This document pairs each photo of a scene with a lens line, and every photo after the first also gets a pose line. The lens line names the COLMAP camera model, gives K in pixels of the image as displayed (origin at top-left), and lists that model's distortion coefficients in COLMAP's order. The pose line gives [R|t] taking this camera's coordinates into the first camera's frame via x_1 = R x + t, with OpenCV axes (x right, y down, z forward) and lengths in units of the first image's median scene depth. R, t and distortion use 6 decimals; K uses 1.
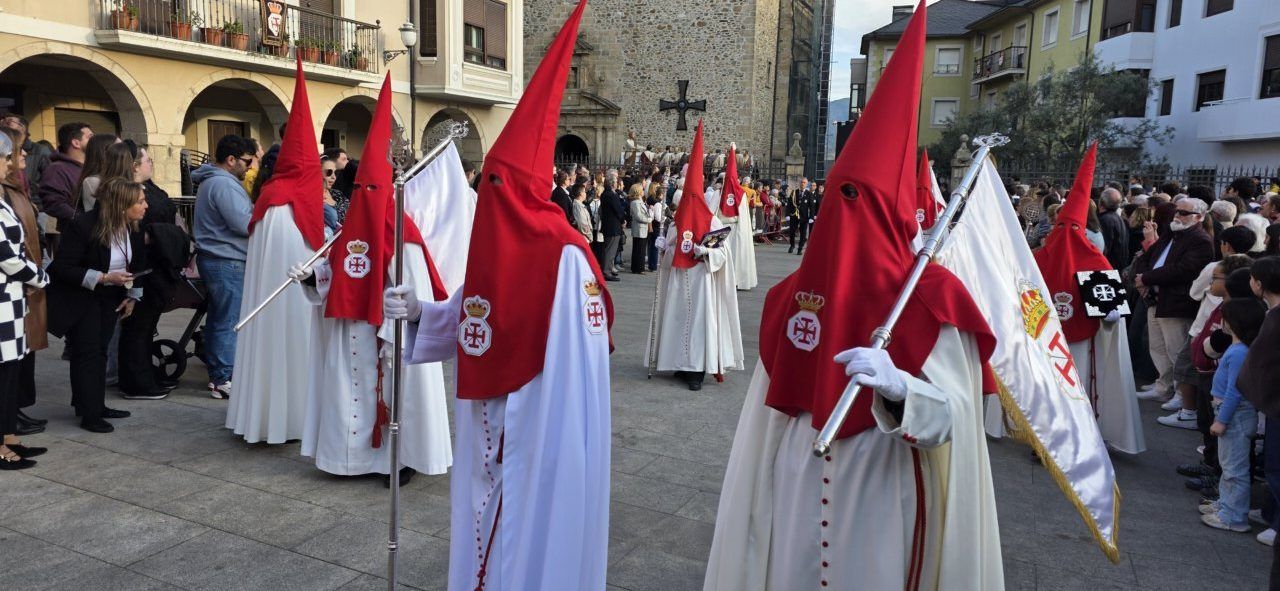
lens RADIAL K [[844.9, 0, 640.1], [0, 844.9, 307.5], [0, 0, 1]] dist [0.086686, -0.096465]
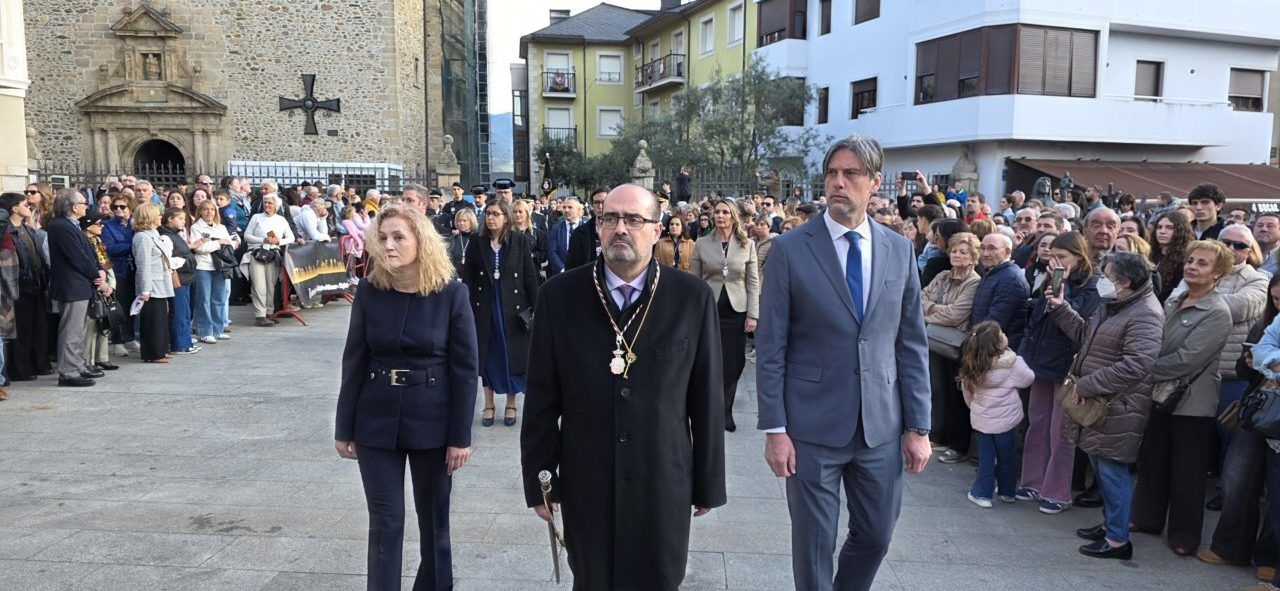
lens RADIAL K [[856.3, 0, 660.3], [0, 856.3, 298.2], [0, 0, 1]] dist [0.028974, -0.040096]
pose [[0.921281, -0.064473, 0.383517, 0.031101], [0.074972, 0.997108, -0.012474, -0.017299], [-0.381603, 0.040245, 0.923450, 0.116916]]
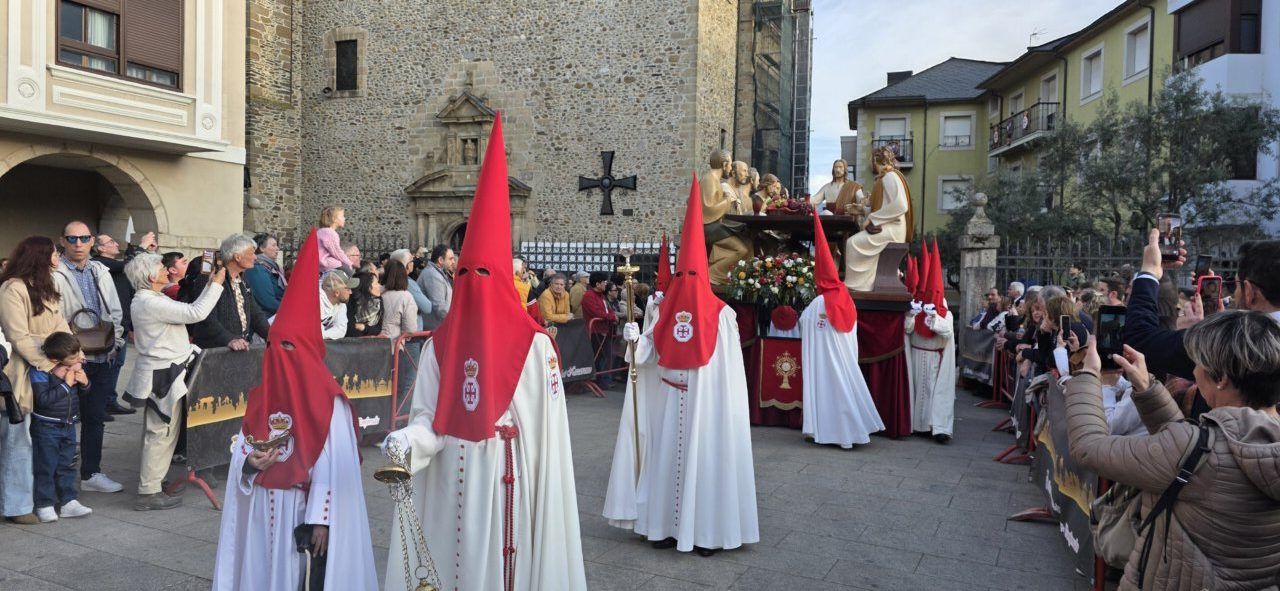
lens RADIAL K [[844.9, 0, 640.1], [0, 844.9, 307.5], [0, 0, 1]] dist [0.086686, -0.096465]
pose [[0.999631, -0.006818, -0.026279, 0.098143], [0.003597, 0.992682, -0.120705, -0.034578], [0.026910, 0.120566, 0.992341, 0.256595]]
